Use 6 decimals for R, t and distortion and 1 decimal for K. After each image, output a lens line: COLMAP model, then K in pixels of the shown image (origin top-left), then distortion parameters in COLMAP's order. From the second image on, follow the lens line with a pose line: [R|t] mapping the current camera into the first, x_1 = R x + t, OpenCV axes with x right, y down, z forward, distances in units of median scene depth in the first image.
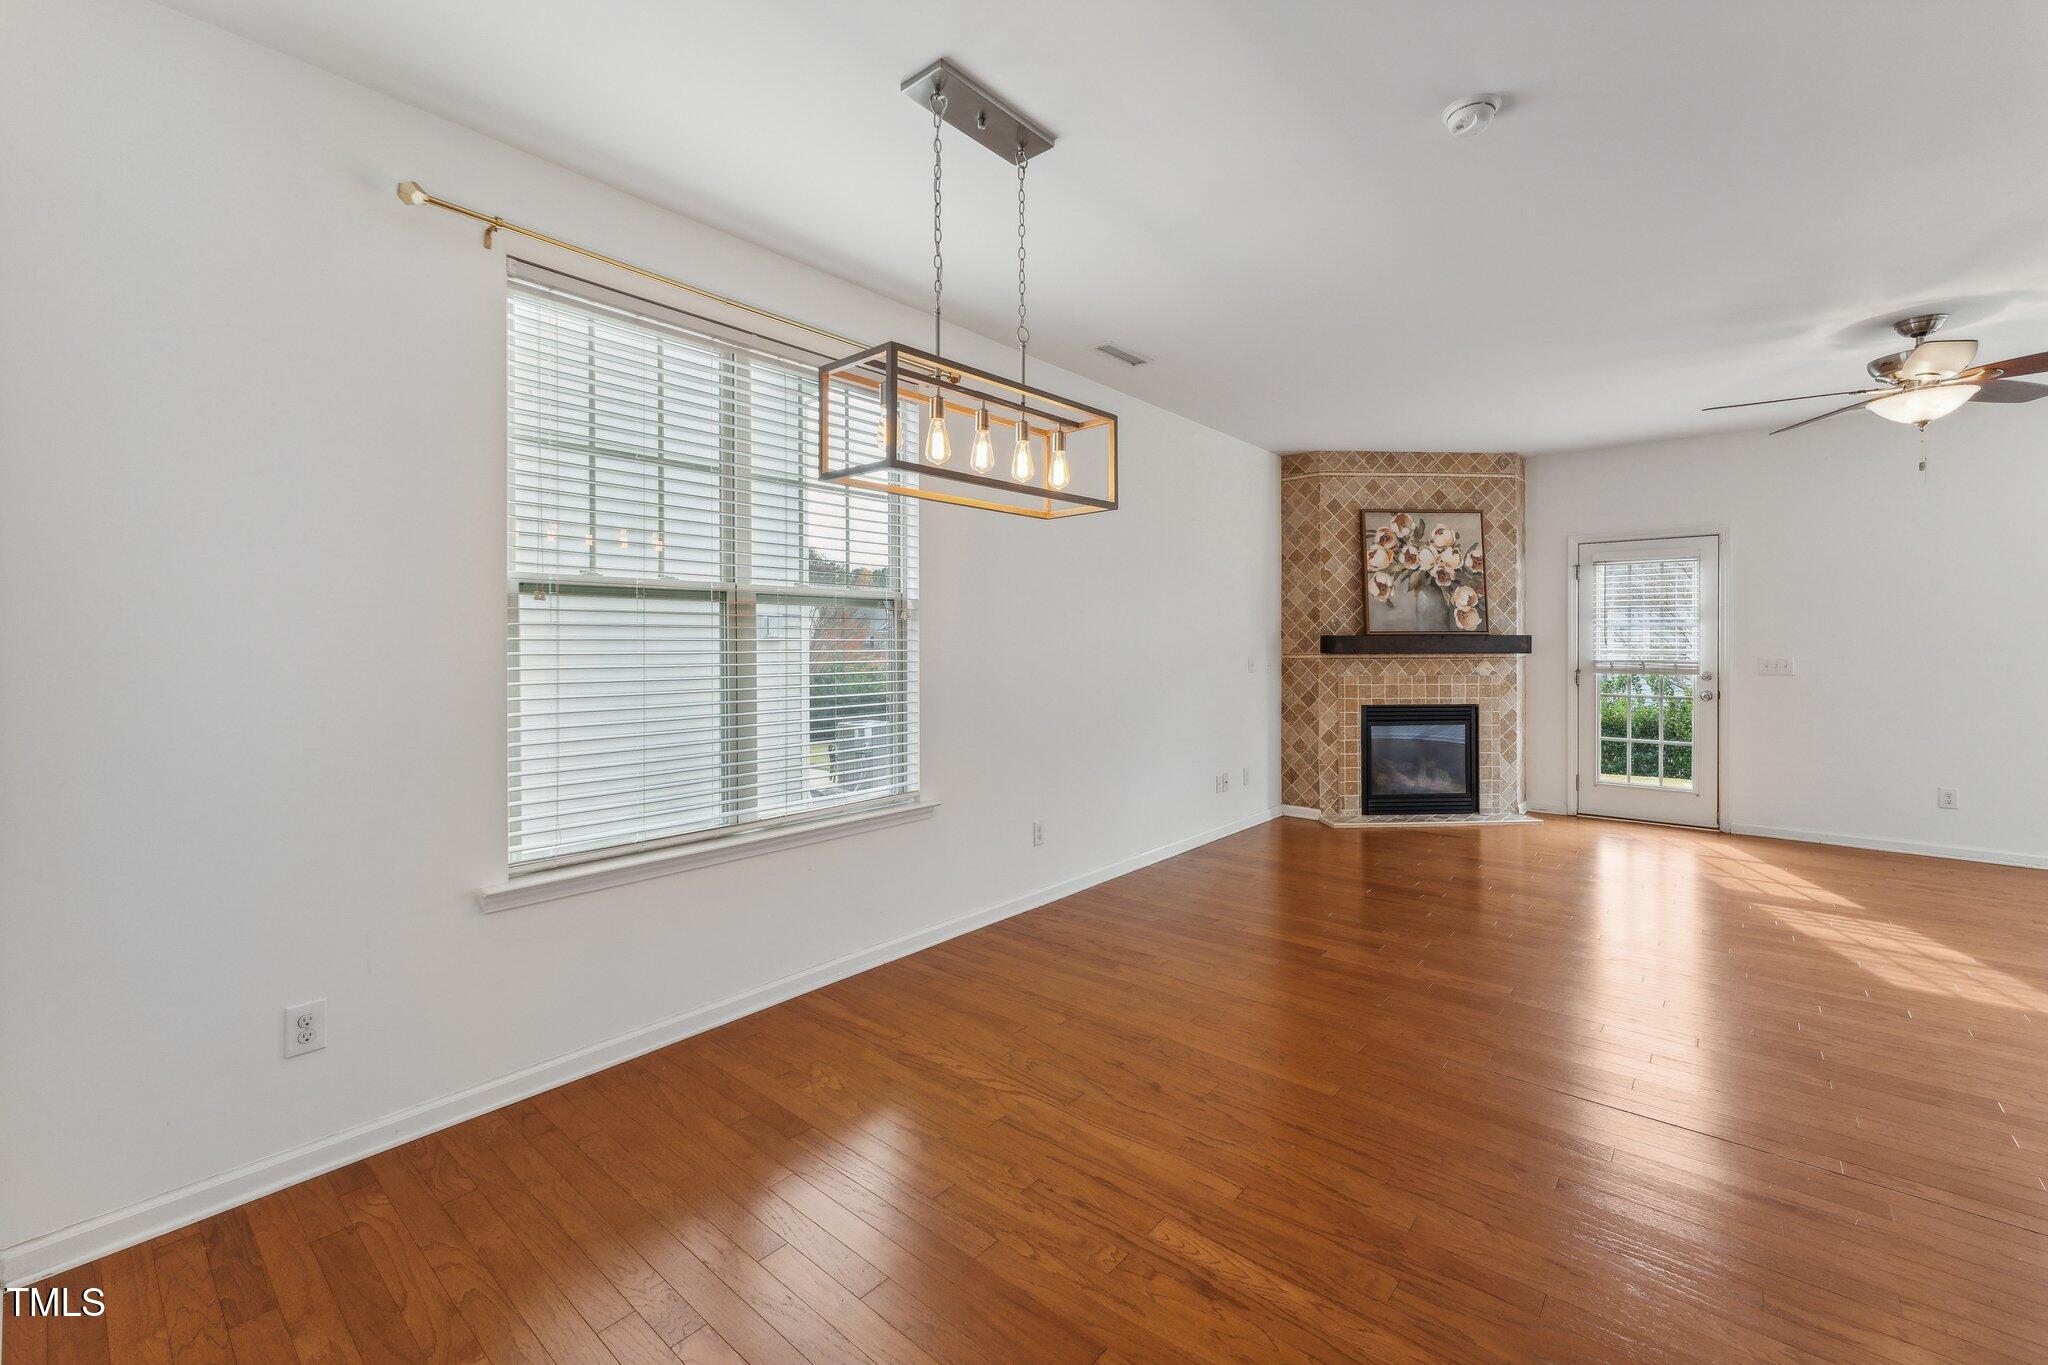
lens RADIAL K [[840.8, 0, 1022.9], [0, 840.8, 645.2], [0, 0, 1]] dist [-0.000940, -0.000064]
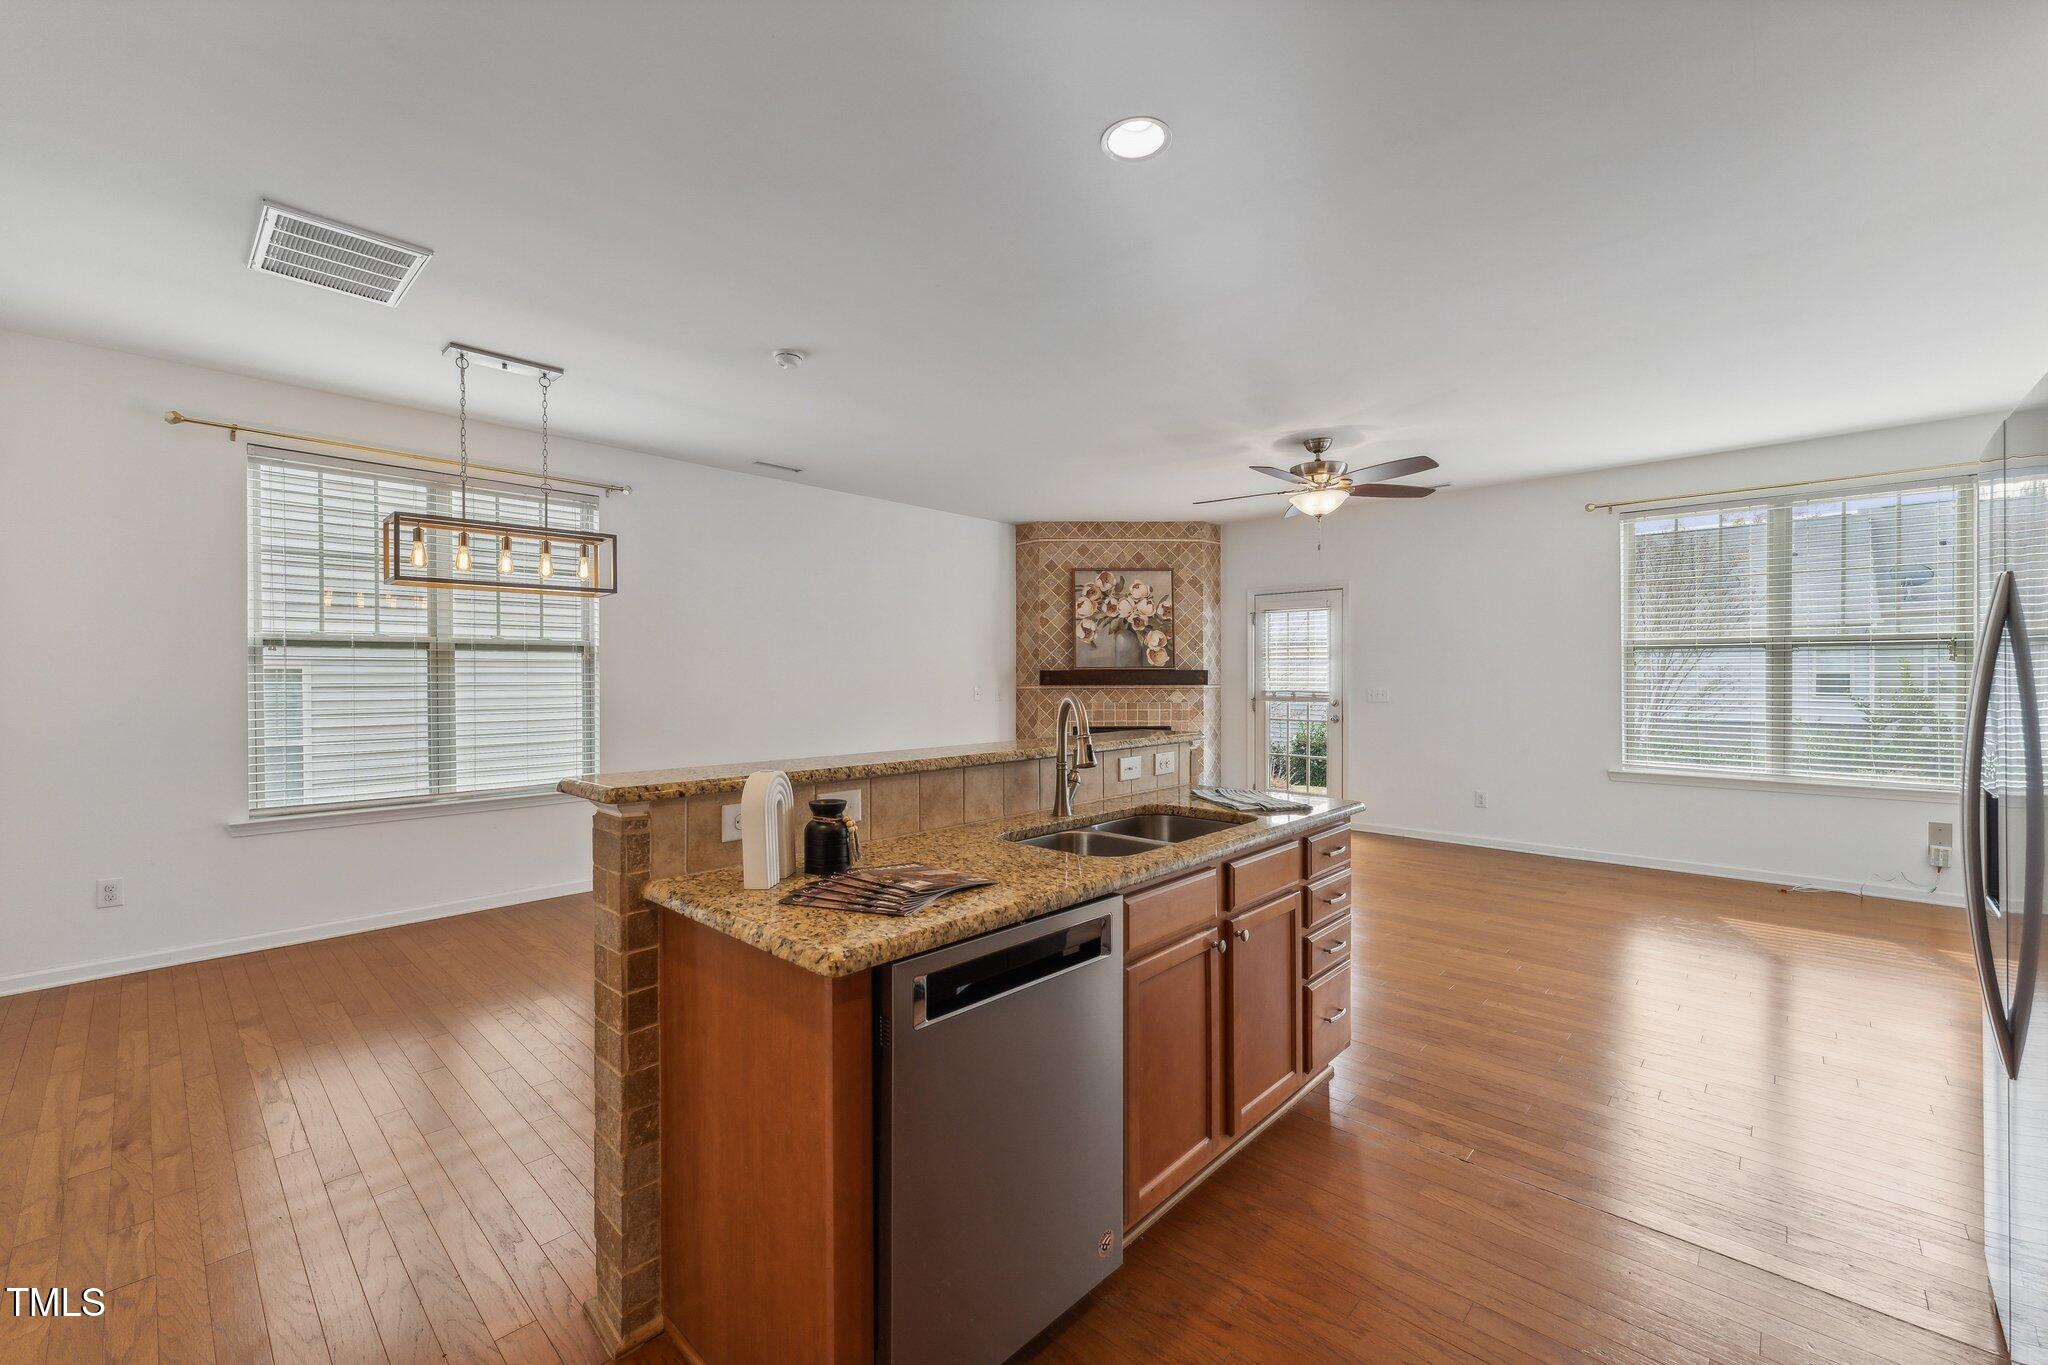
lens RADIAL K [[827.5, 0, 1024.0], [0, 827.5, 682.5], [0, 0, 1]] dist [0.002208, 0.000386]
pose [[0.998963, 0.000217, -0.045522, 0.386902], [-0.000013, 0.999990, 0.004469, 0.000931], [0.045523, -0.004463, 0.998953, -0.222443]]
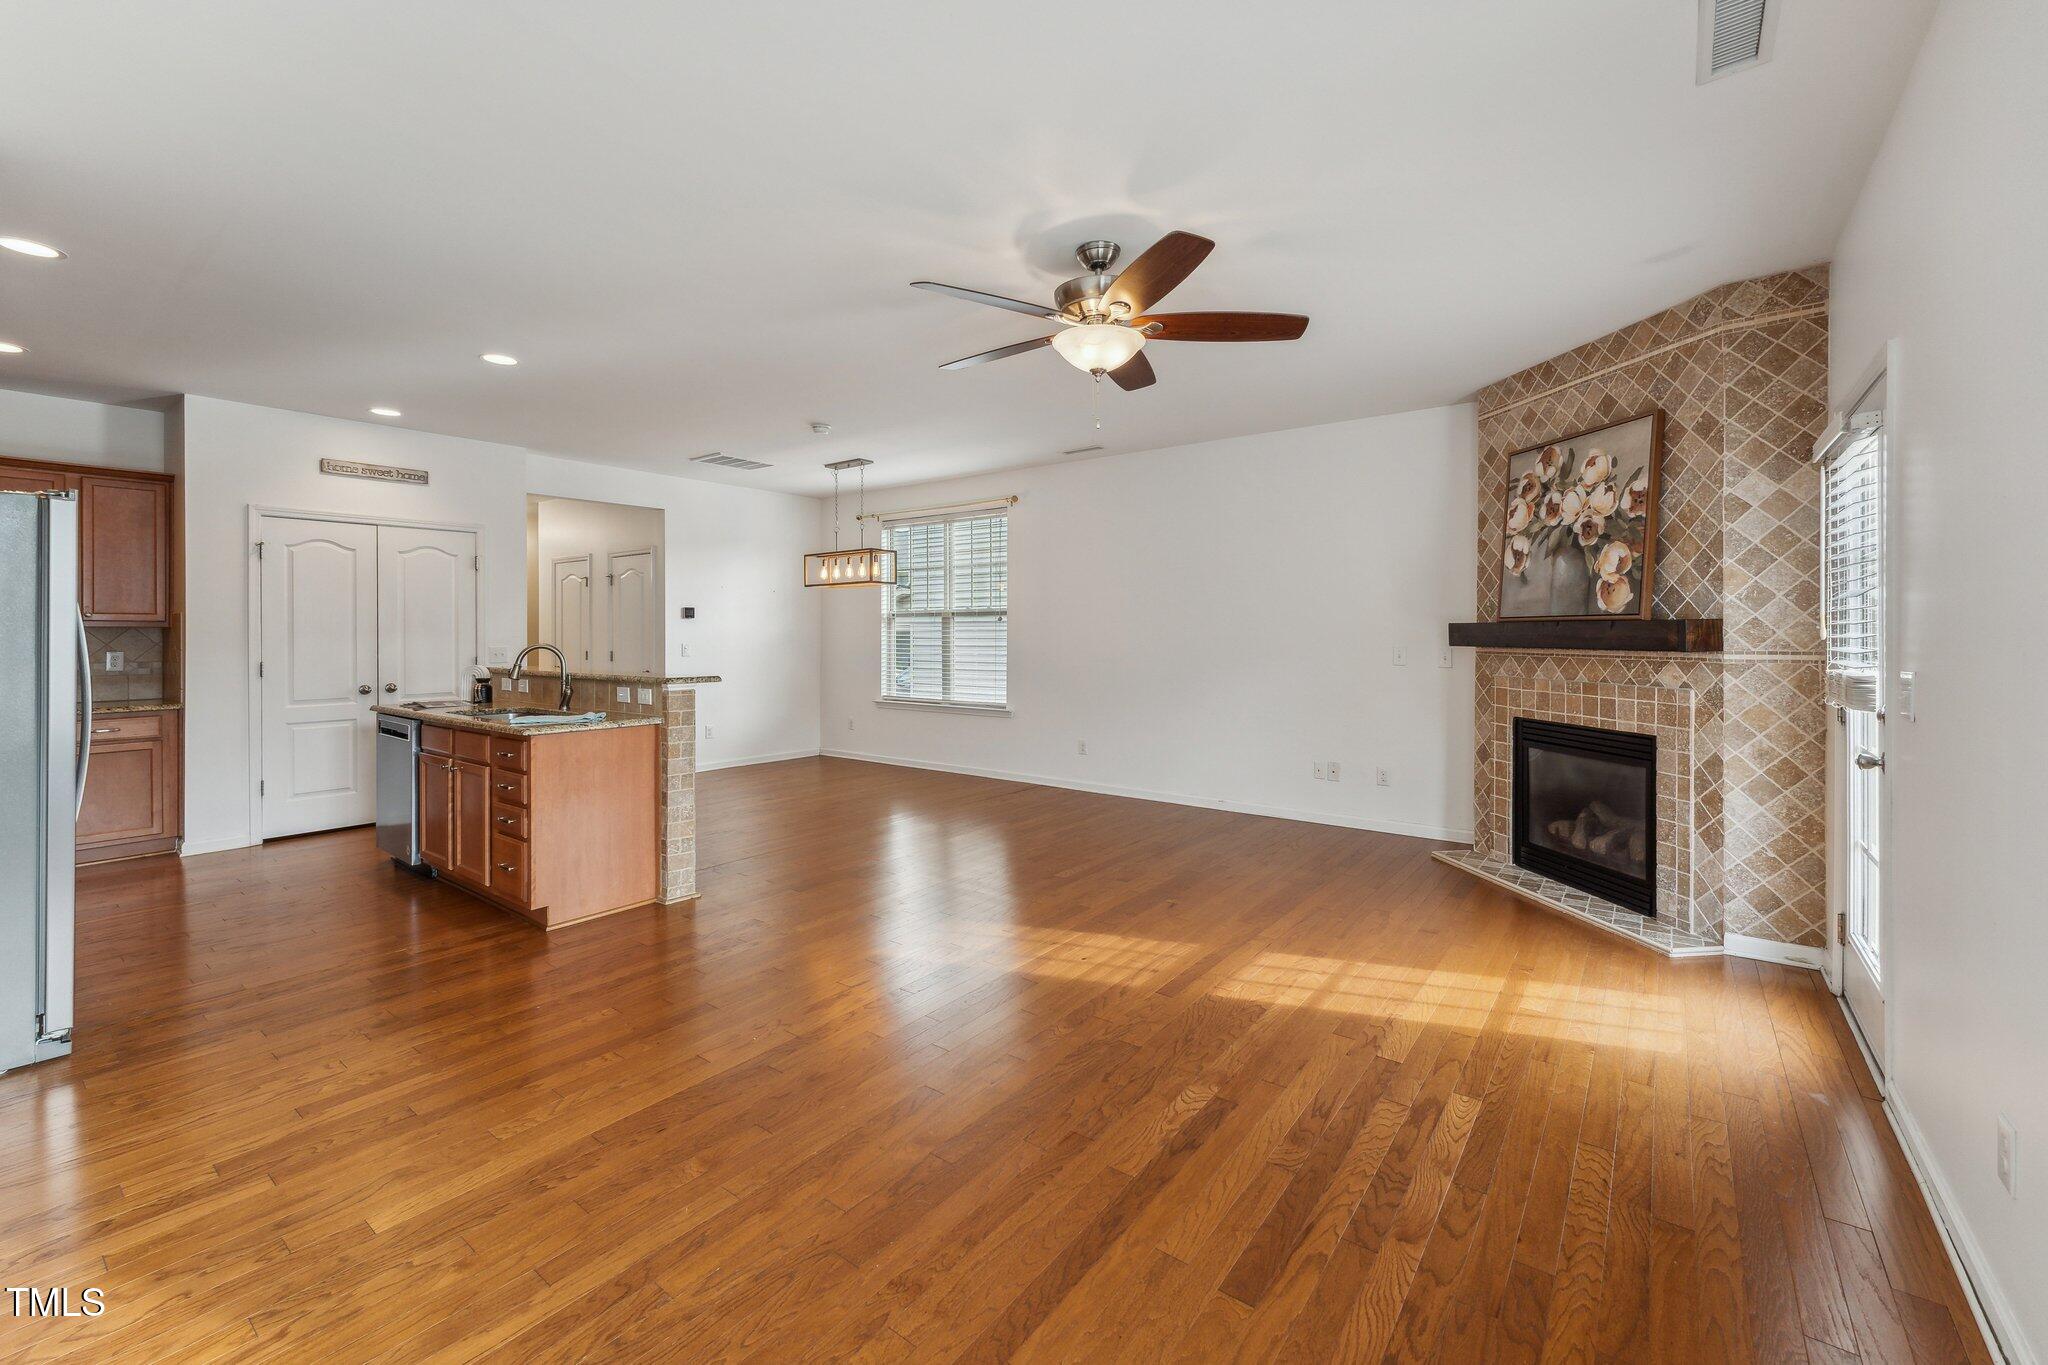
lens RADIAL K [[851.1, 0, 990.9], [0, 851.1, 634.1], [0, 0, 1]] dist [0.000342, 0.000082]
pose [[0.037852, 0.003982, -0.999275, 1.139097], [-0.001220, 0.999992, 0.003938, -0.003761], [0.999283, 0.001070, 0.037857, 0.511920]]
